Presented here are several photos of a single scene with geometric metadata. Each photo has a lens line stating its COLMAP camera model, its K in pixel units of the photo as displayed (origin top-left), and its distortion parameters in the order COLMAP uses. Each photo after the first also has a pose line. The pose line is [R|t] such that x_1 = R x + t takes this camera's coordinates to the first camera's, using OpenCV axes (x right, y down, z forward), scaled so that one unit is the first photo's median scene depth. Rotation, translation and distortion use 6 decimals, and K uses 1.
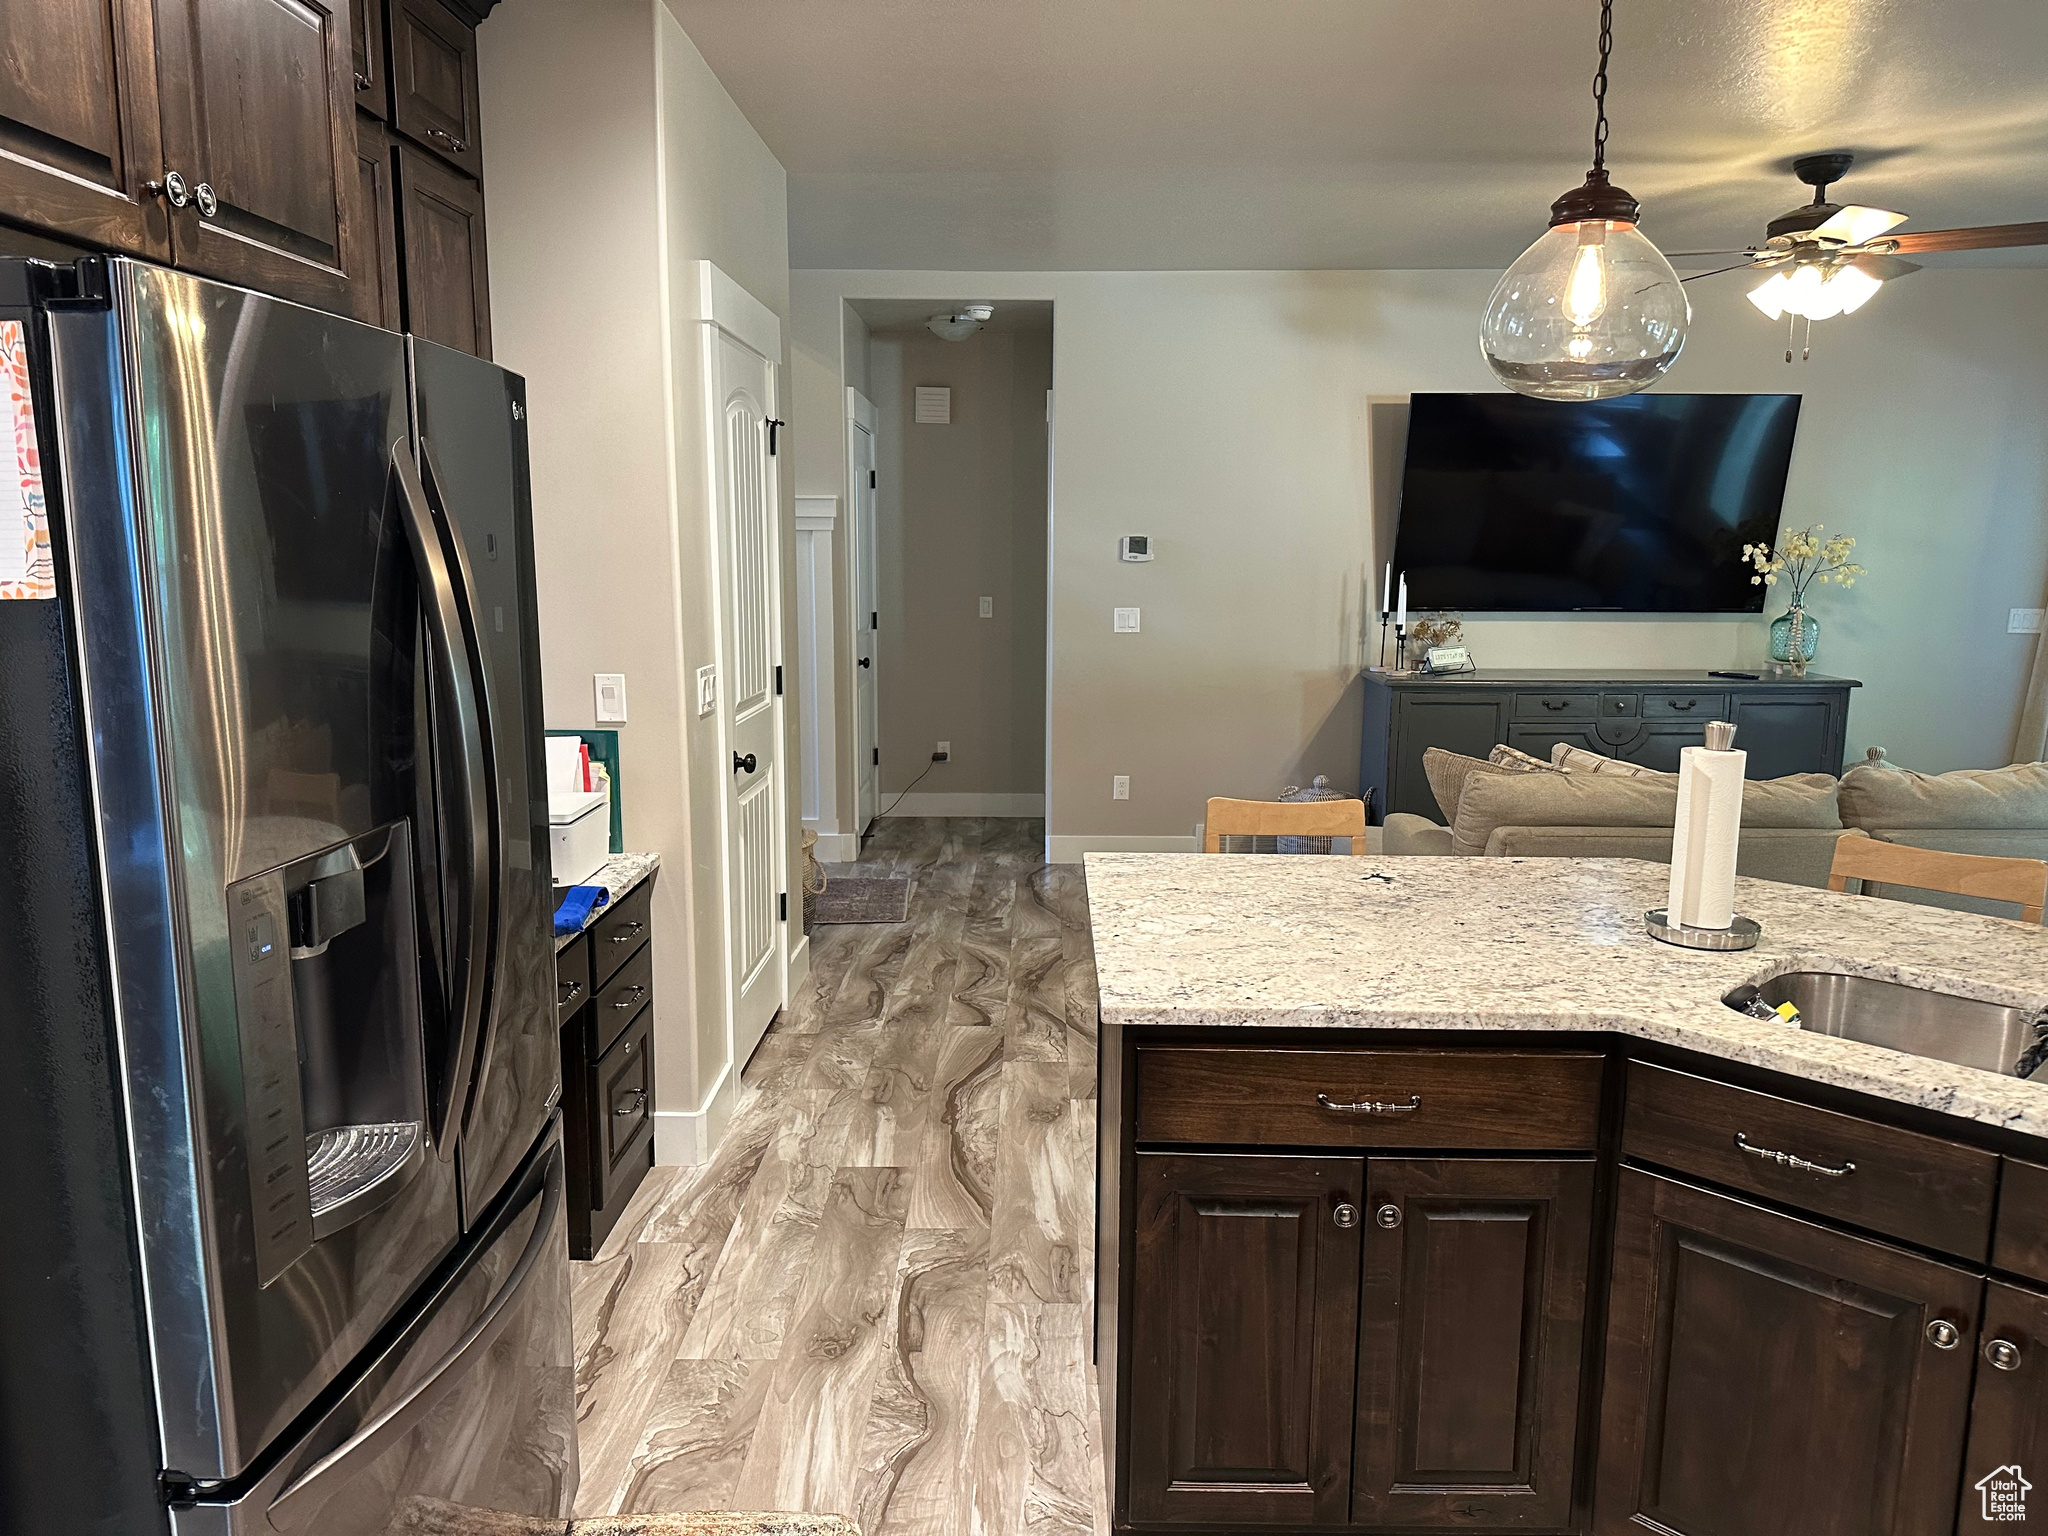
lens RADIAL K [[1433.9, 0, 1022.1], [0, 1433.9, 745.7], [0, 0, 1]] dist [0.012573, -0.013546]
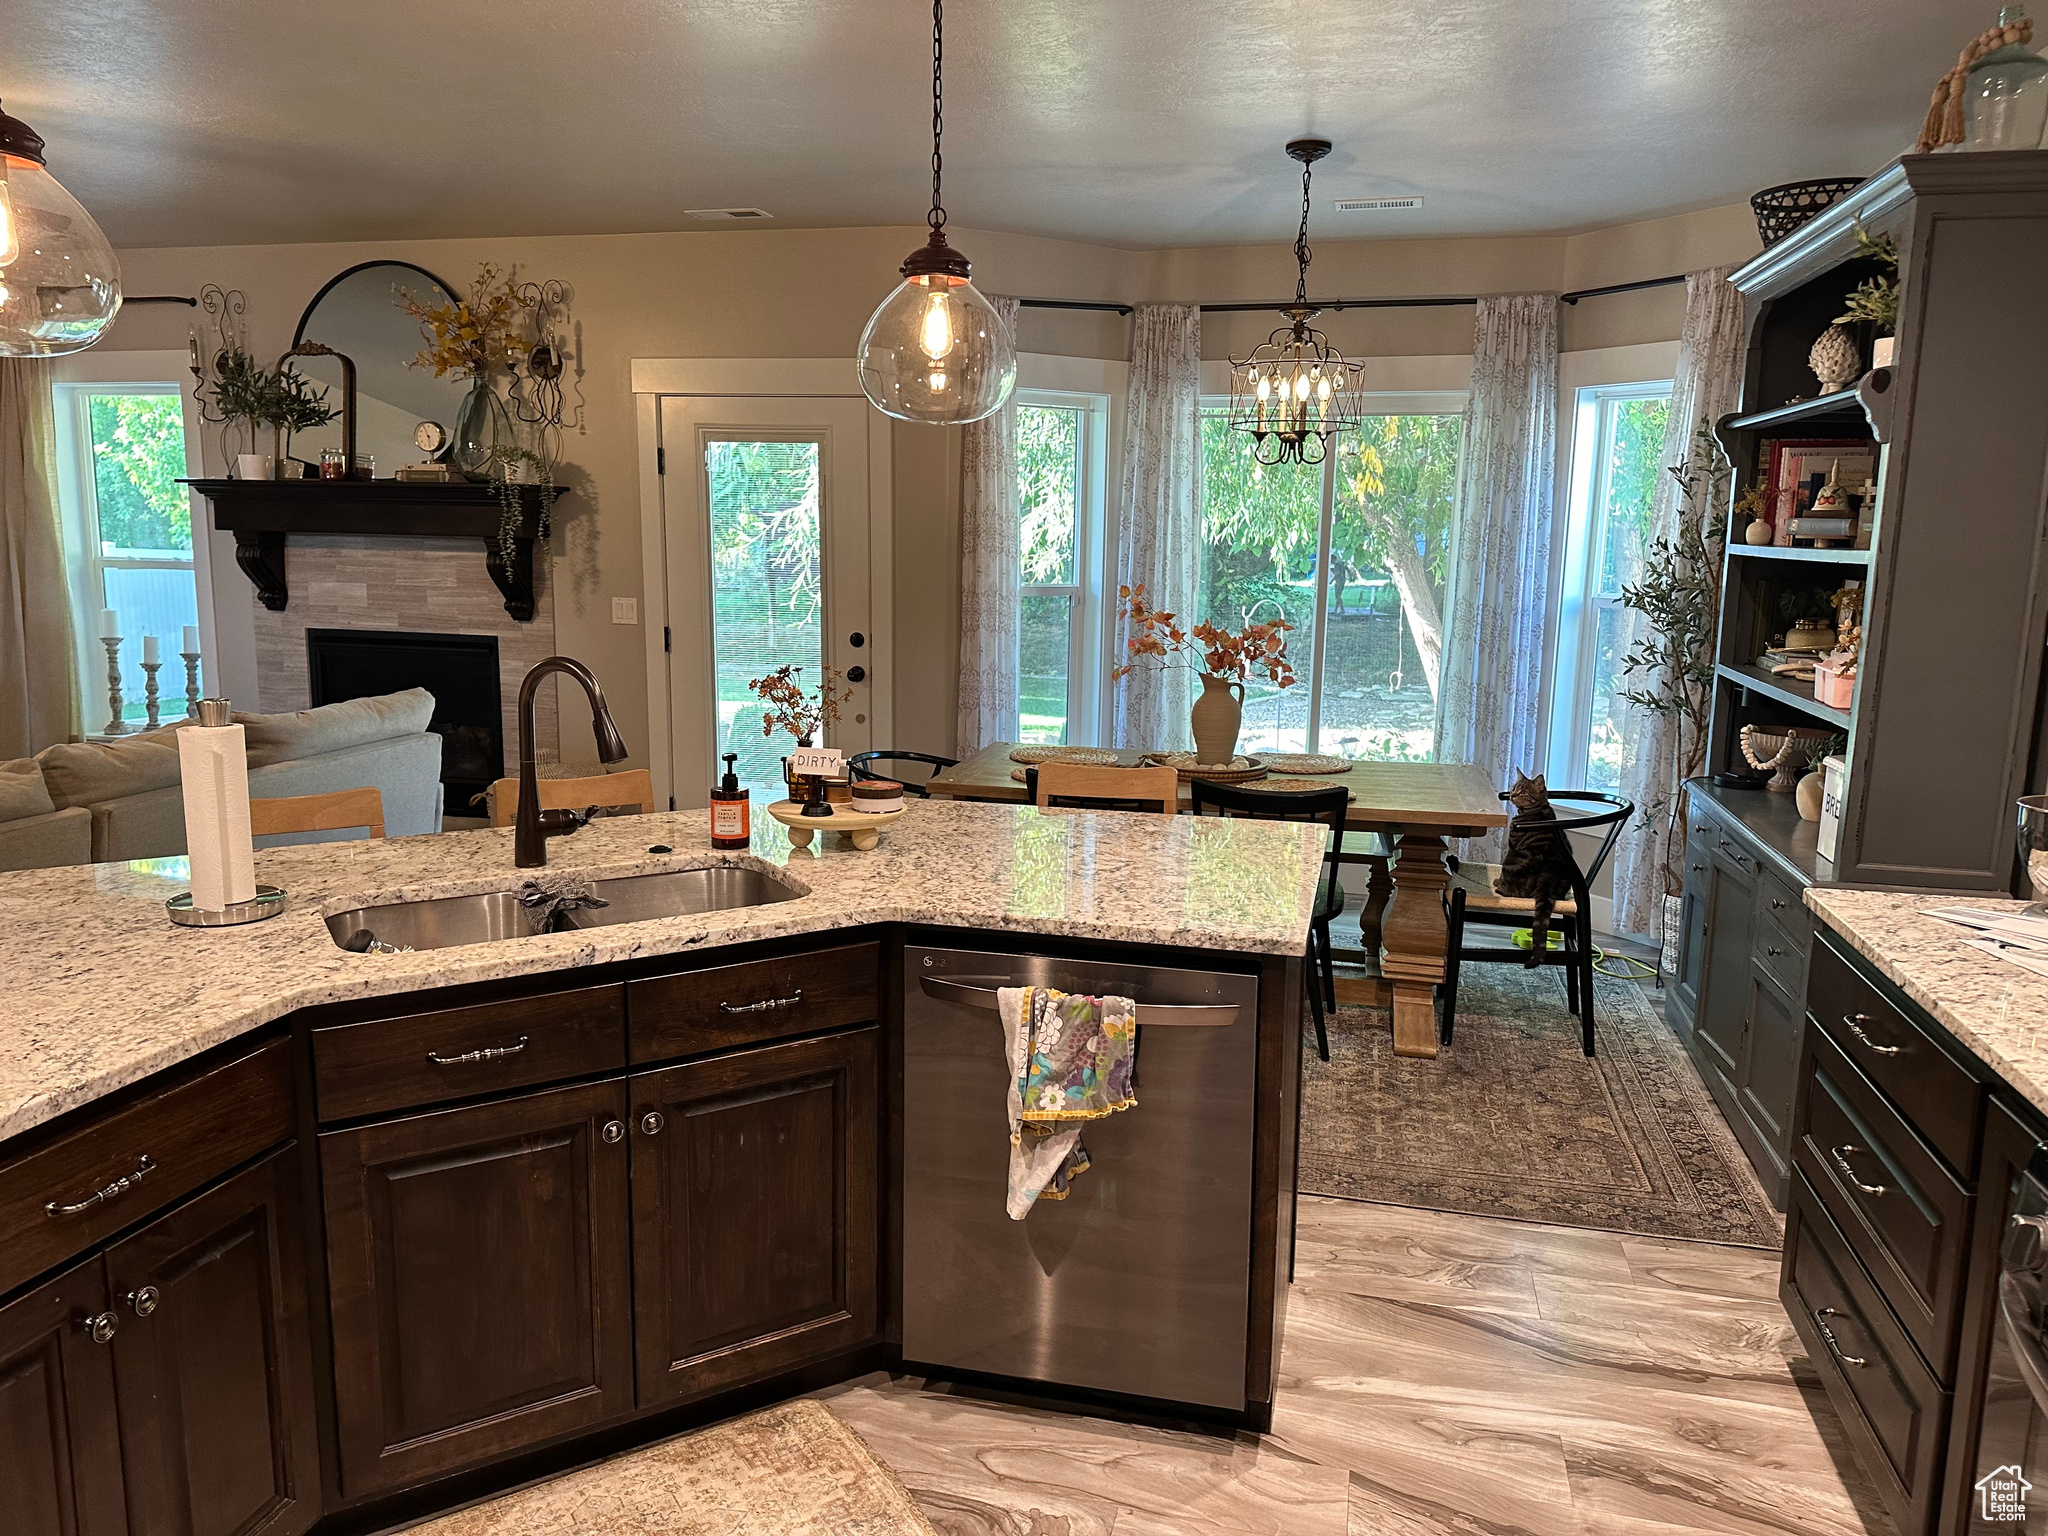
lens RADIAL K [[1433.9, 0, 1019.1], [0, 1433.9, 782.3], [0, 0, 1]] dist [0.012573, -0.013546]
pose [[0.227732, -0.171773, 0.958453, -0.403609], [0.129241, 0.980940, 0.145095, -0.035046], [-0.965109, 0.090828, 0.245592, 0.261500]]
